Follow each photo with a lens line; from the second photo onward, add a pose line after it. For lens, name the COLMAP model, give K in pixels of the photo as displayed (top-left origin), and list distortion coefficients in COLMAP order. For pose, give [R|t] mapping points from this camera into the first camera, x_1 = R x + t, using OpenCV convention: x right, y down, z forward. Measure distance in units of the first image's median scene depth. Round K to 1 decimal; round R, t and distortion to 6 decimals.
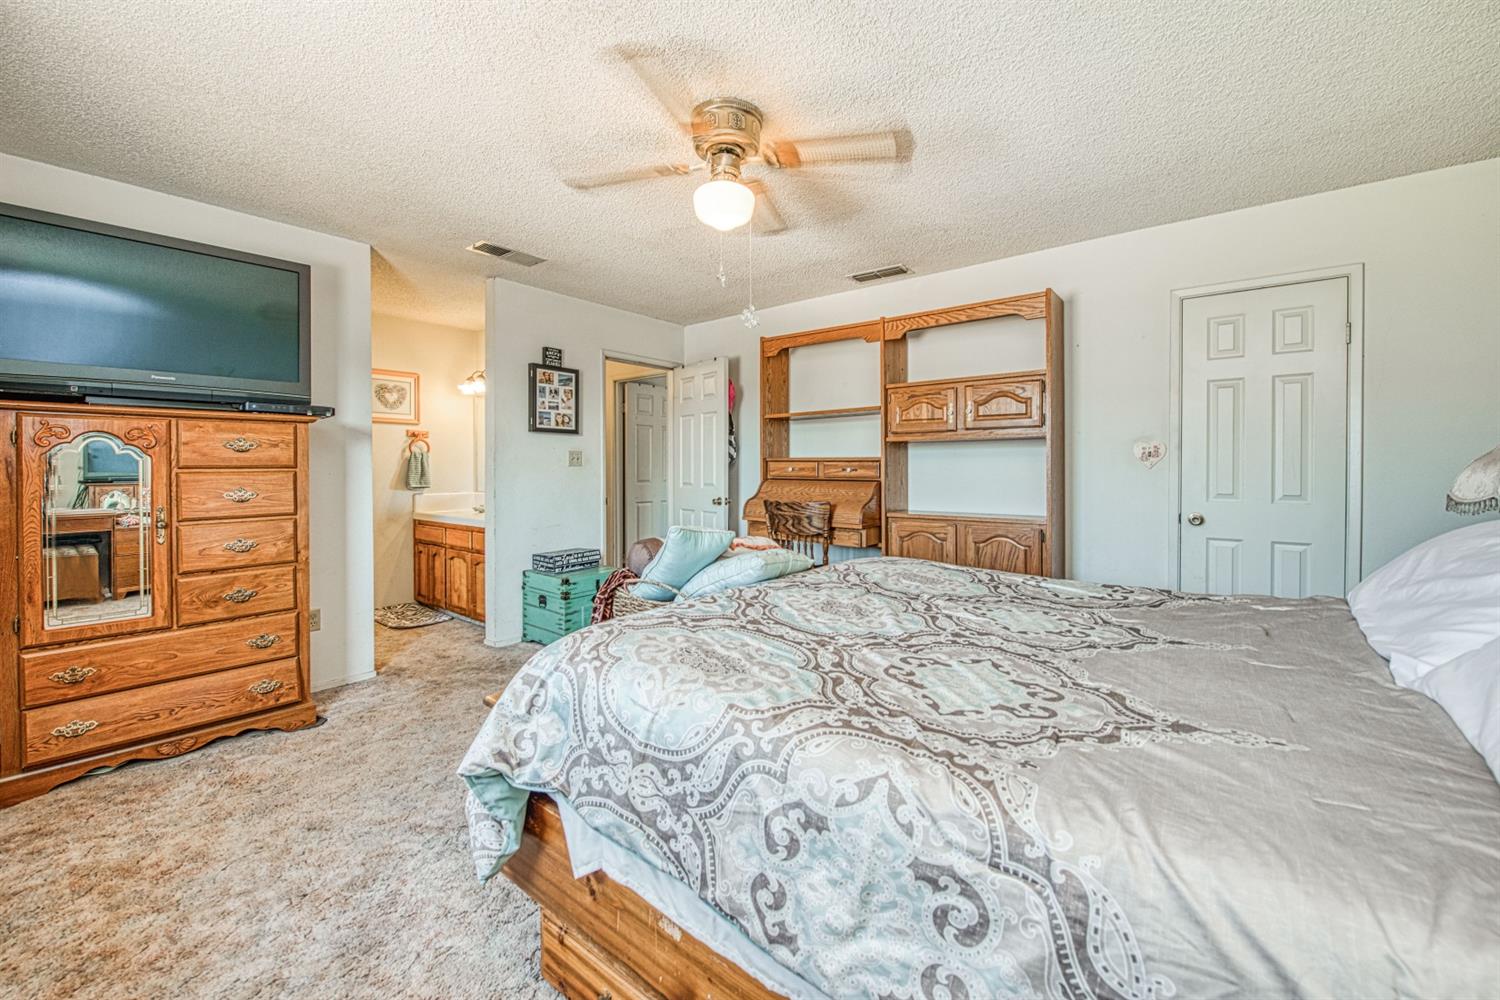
lens RADIAL K [[615.9, 0, 776.4], [0, 615.9, 459.6], [0, 0, 1]] dist [-0.012740, -0.000087]
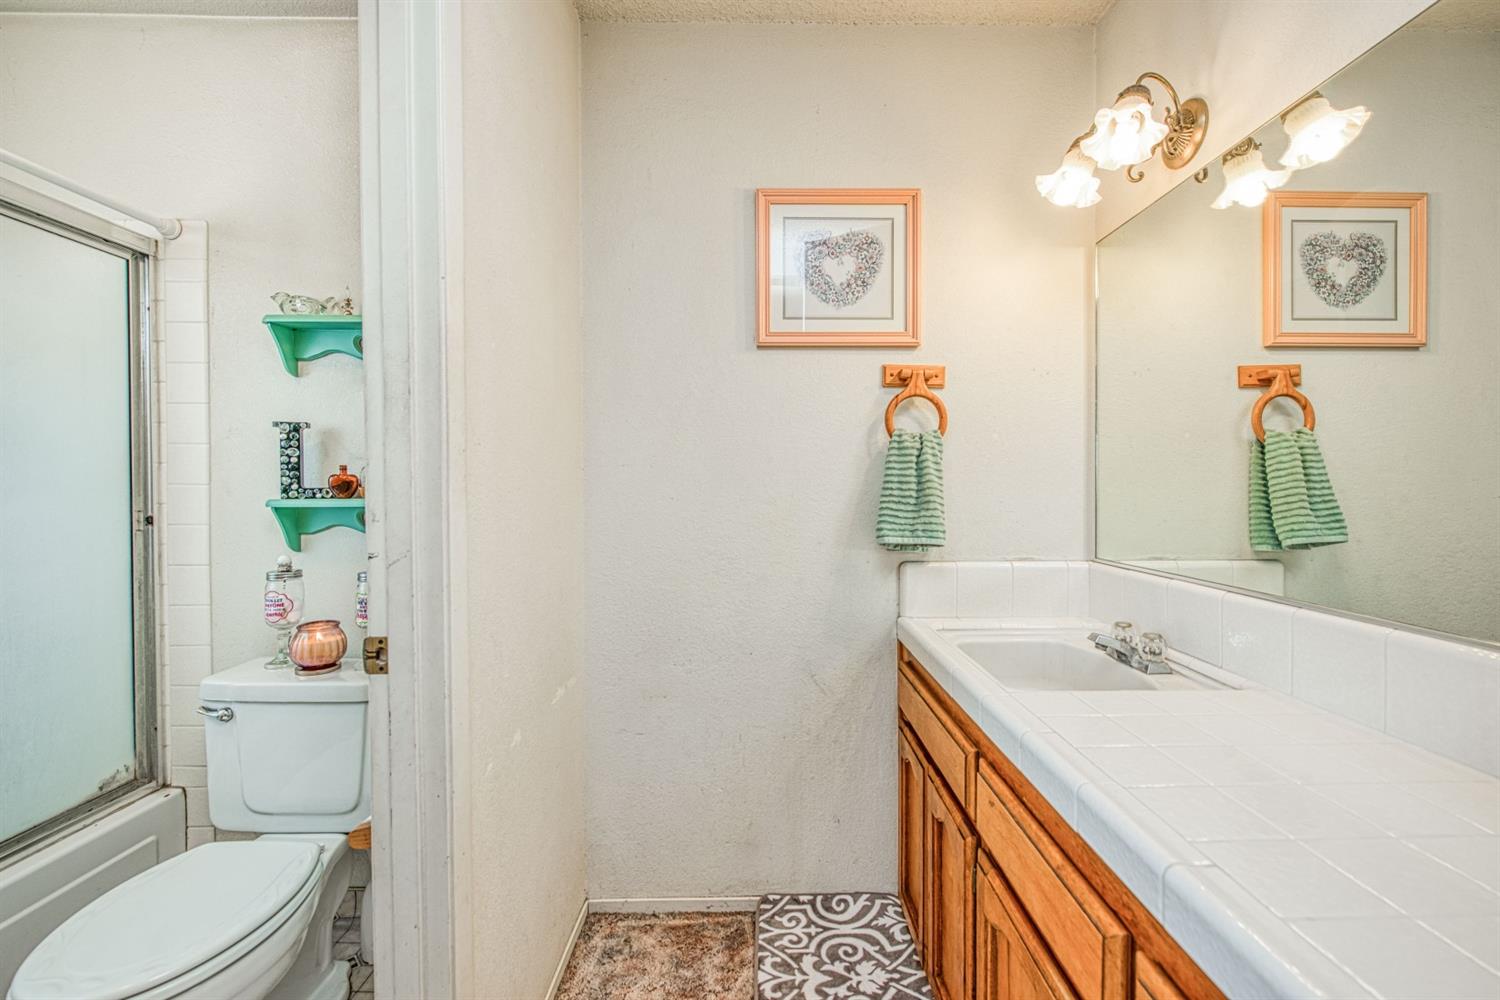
lens RADIAL K [[615.9, 0, 776.4], [0, 615.9, 459.6], [0, 0, 1]] dist [-0.012740, -0.000087]
pose [[0.622123, 0.005513, -0.782900, -0.382553], [0.003025, 0.999951, 0.009445, -0.002173], [0.782914, -0.008244, 0.622076, 0.753363]]
